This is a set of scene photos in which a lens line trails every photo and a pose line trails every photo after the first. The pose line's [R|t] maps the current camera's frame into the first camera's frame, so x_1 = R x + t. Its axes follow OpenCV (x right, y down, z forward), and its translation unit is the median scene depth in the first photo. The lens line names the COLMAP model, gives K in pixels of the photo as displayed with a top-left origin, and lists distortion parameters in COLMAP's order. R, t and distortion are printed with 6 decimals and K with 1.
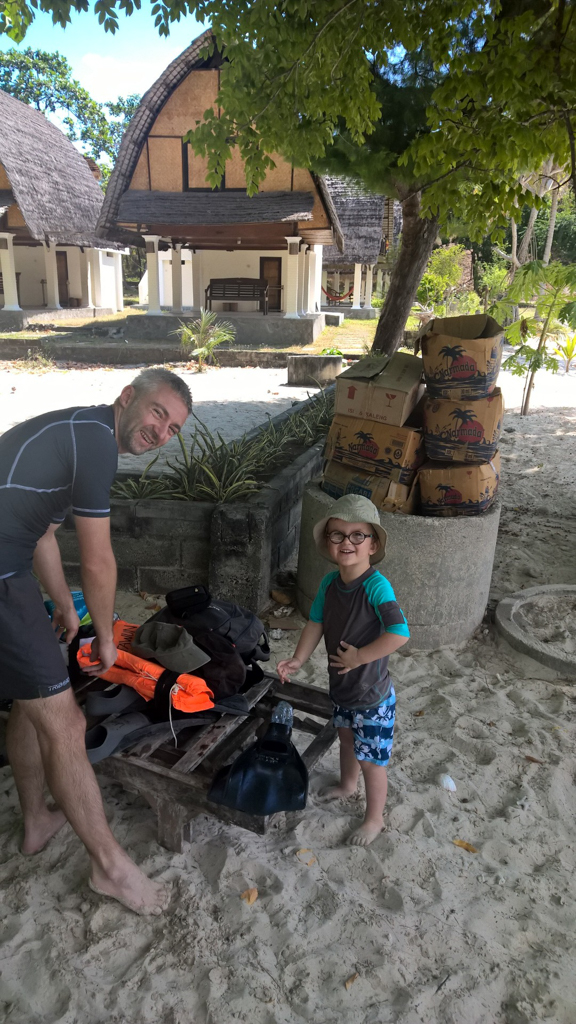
lens RADIAL K [[742.8, 0, 287.6], [0, 742.8, 513.2], [0, 0, 1]] dist [0.077533, -0.002808]
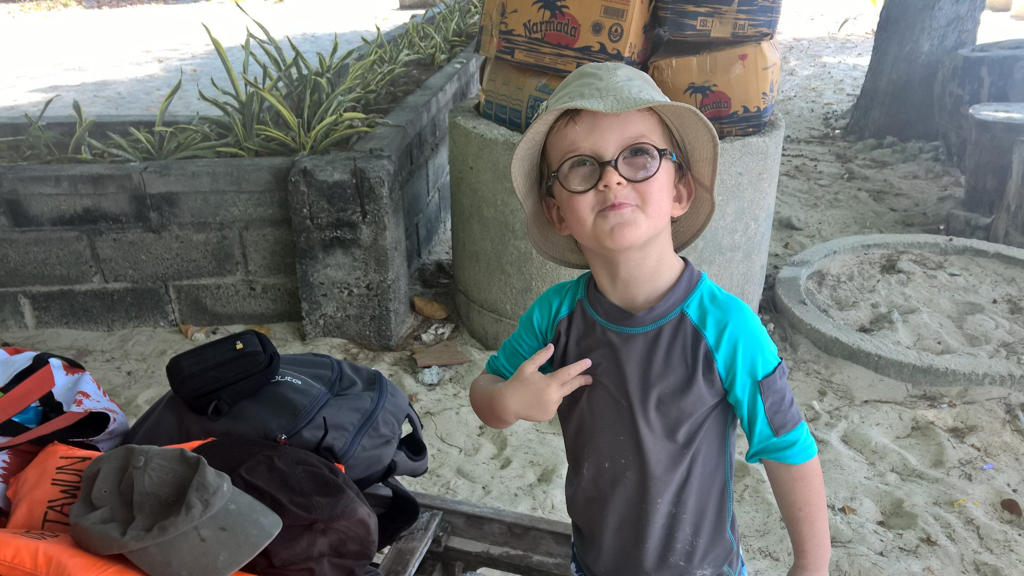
lens RADIAL K [[742.8, 0, 520.6], [0, 742.8, 292.0], [0, 0, 1]] dist [0.077533, -0.002808]
pose [[0.986346, -0.110850, 0.121791, -0.008847], [0.091479, 0.983746, 0.154514, 0.015665], [-0.136939, -0.141263, 0.980455, 0.421177]]
